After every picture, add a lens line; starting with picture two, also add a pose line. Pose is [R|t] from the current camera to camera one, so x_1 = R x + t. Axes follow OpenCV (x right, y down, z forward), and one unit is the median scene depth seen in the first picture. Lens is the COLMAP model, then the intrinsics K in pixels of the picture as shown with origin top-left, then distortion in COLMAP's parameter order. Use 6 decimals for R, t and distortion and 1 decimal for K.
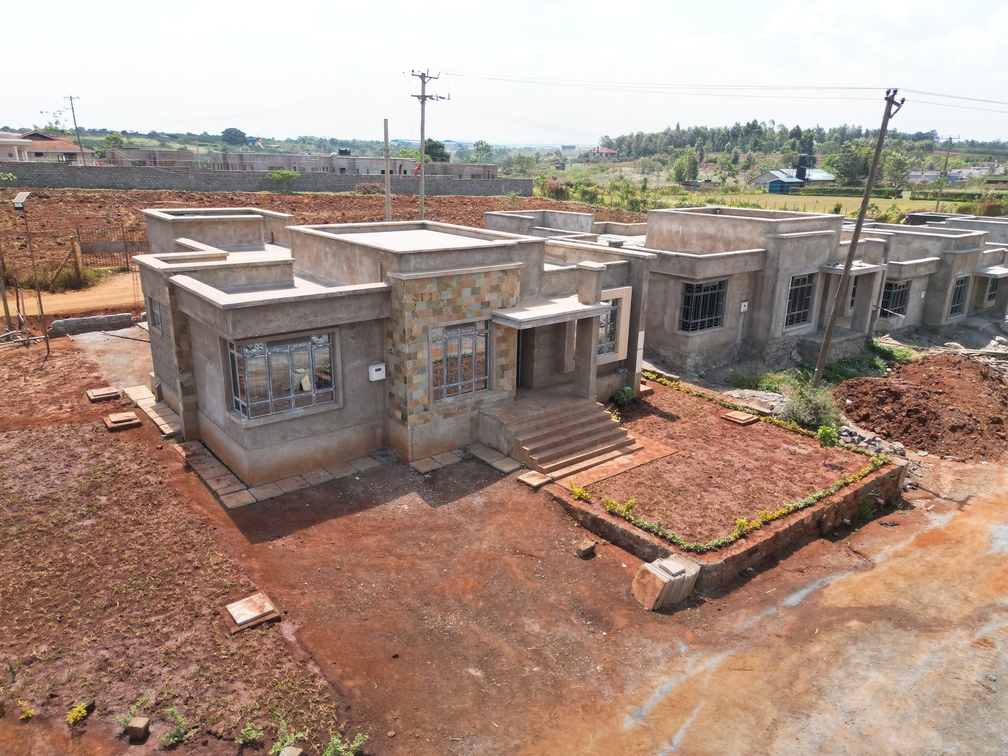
lens RADIAL K [[710.3, 0, 507.9], [0, 710.3, 376.3], [0, 0, 1]] dist [0.067554, -0.059054]
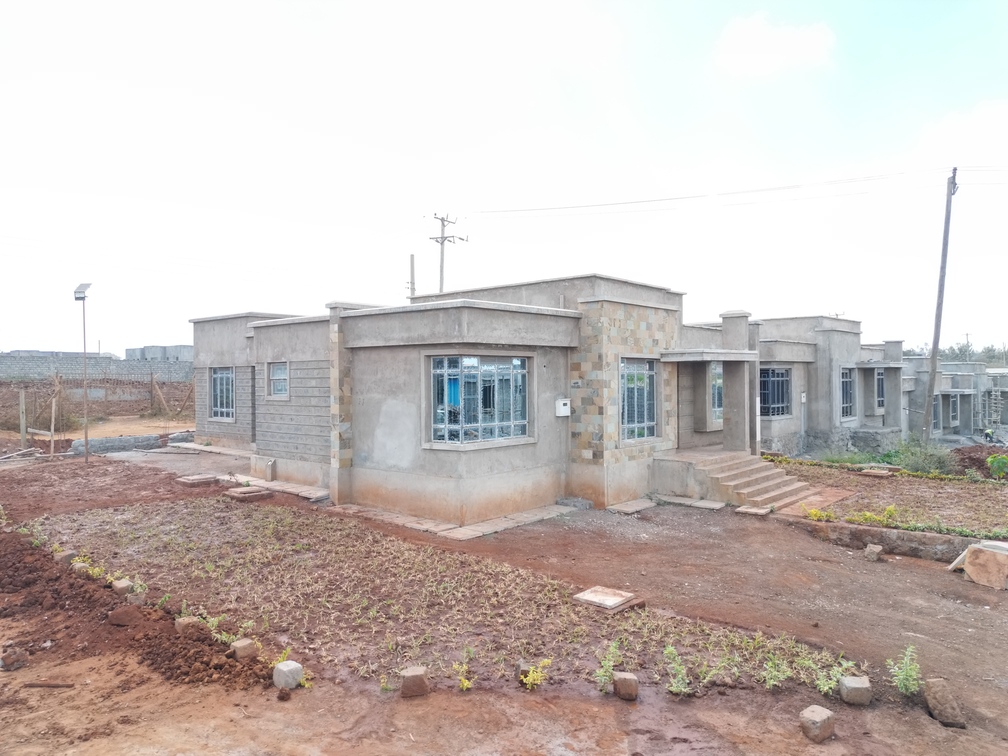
lens RADIAL K [[710.3, 0, 502.6], [0, 710.3, 371.8], [0, 0, 1]] dist [0.067554, -0.059054]
pose [[0.986311, -0.025617, 0.162893, -0.406678], [0.073031, 0.953553, -0.292239, 0.211420], [-0.147841, 0.300135, 0.942371, 0.126655]]
